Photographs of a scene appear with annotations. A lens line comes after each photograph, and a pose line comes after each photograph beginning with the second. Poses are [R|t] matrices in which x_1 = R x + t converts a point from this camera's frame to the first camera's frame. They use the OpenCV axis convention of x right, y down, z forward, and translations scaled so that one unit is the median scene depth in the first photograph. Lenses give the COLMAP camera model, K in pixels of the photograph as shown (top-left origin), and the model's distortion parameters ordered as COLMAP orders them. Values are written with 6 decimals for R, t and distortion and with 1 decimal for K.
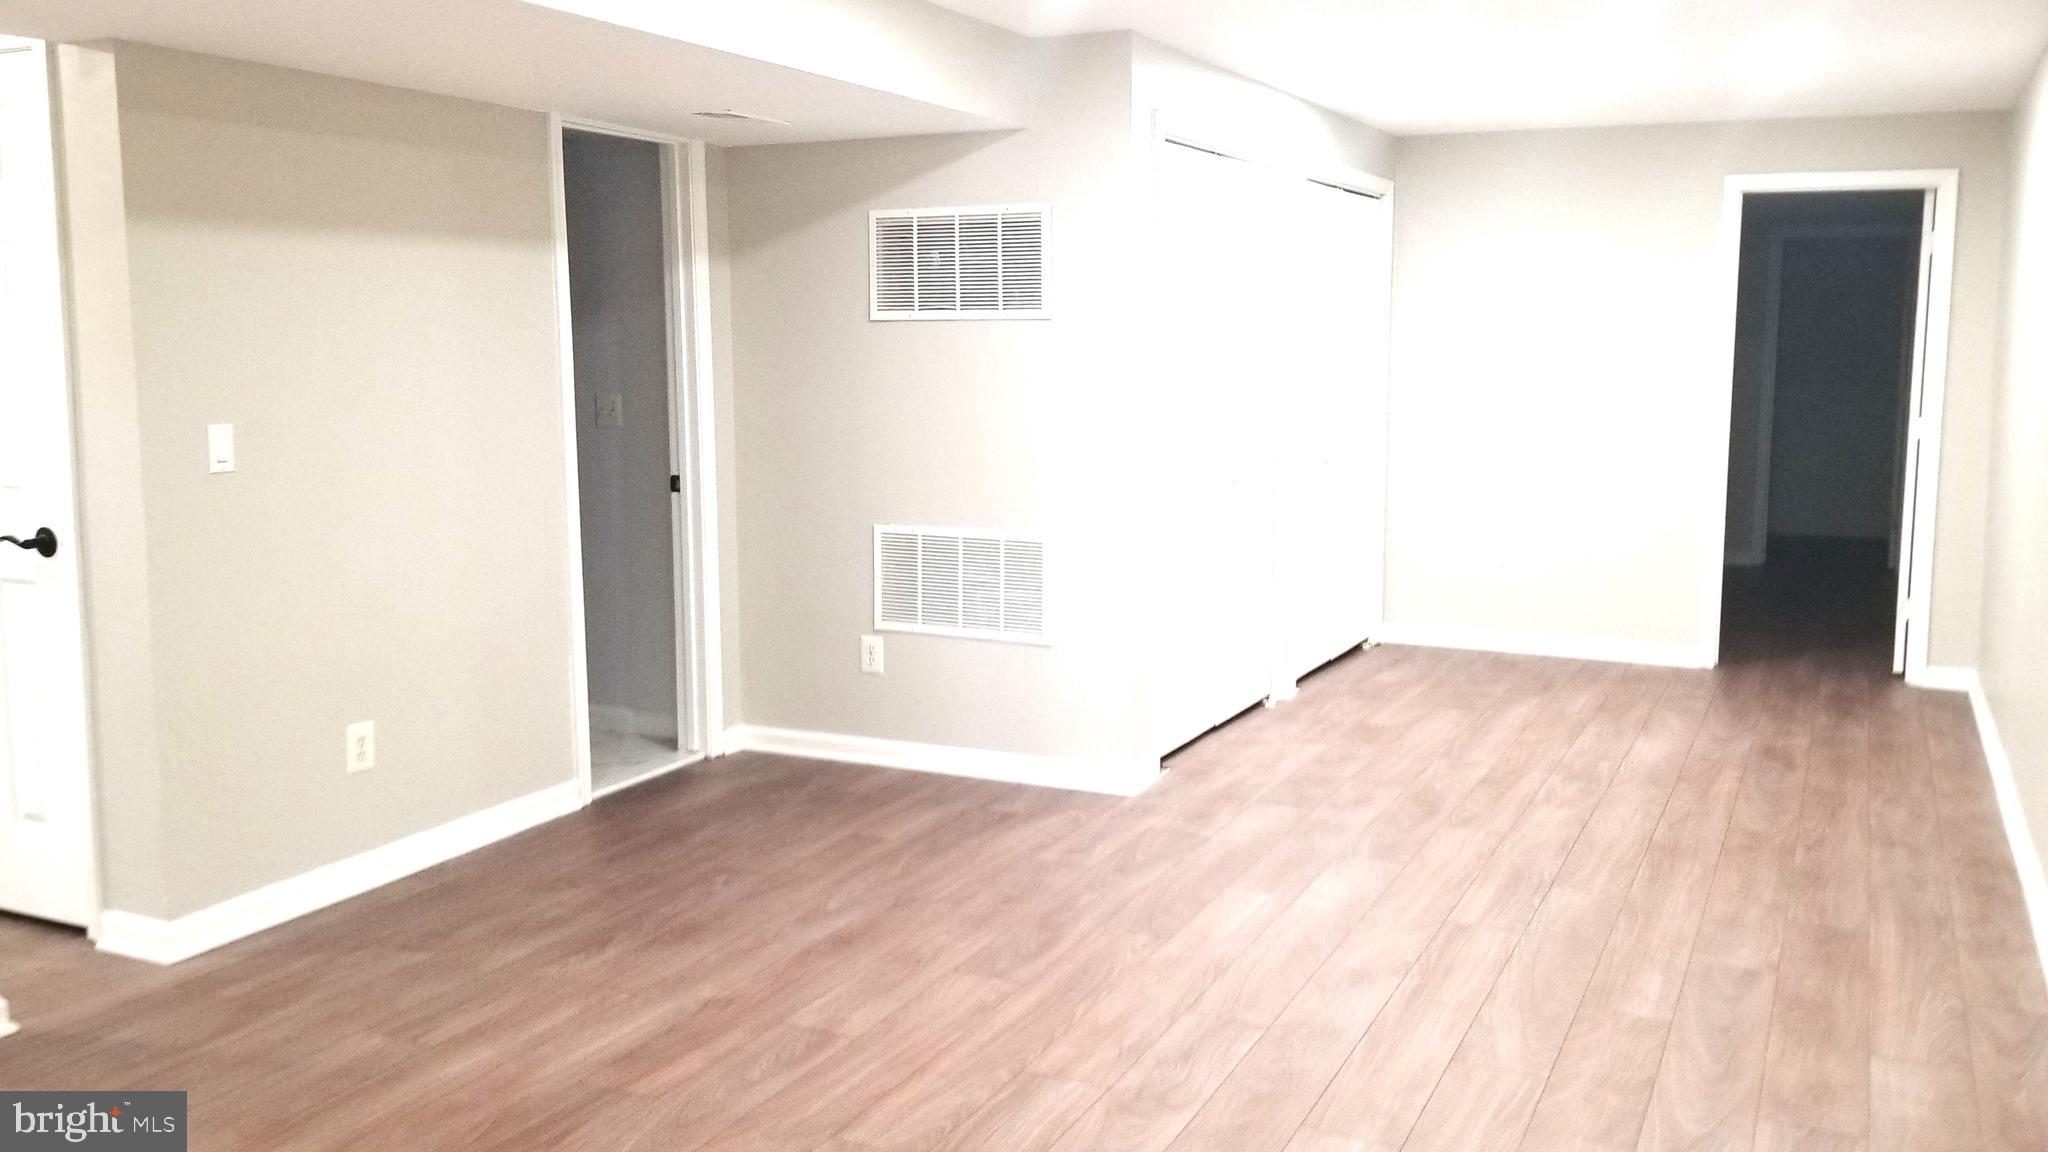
lens RADIAL K [[1638.7, 0, 1024.0], [0, 1638.7, 576.0], [0, 0, 1]] dist [0.054768, -0.104597]
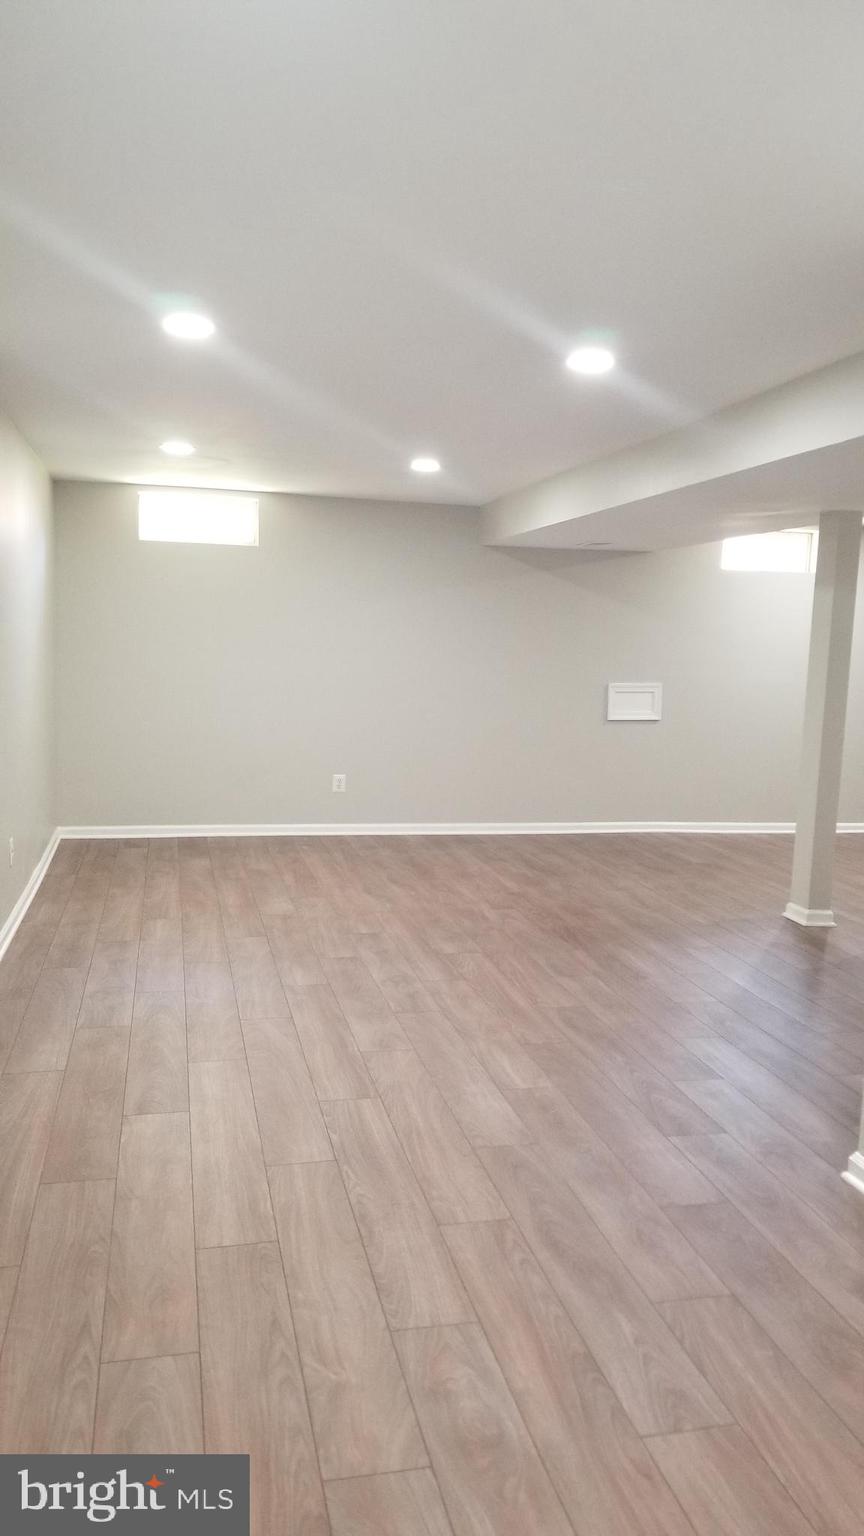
lens RADIAL K [[1229.1, 0, 440.9], [0, 1229.1, 761.3], [0, 0, 1]] dist [0.054768, -0.104597]
pose [[-0.773670, 0.036231, -0.632551, 0.856898], [-0.129205, 0.968362, 0.213496, -0.250914], [0.620274, 0.246904, -0.744512, 1.788857]]
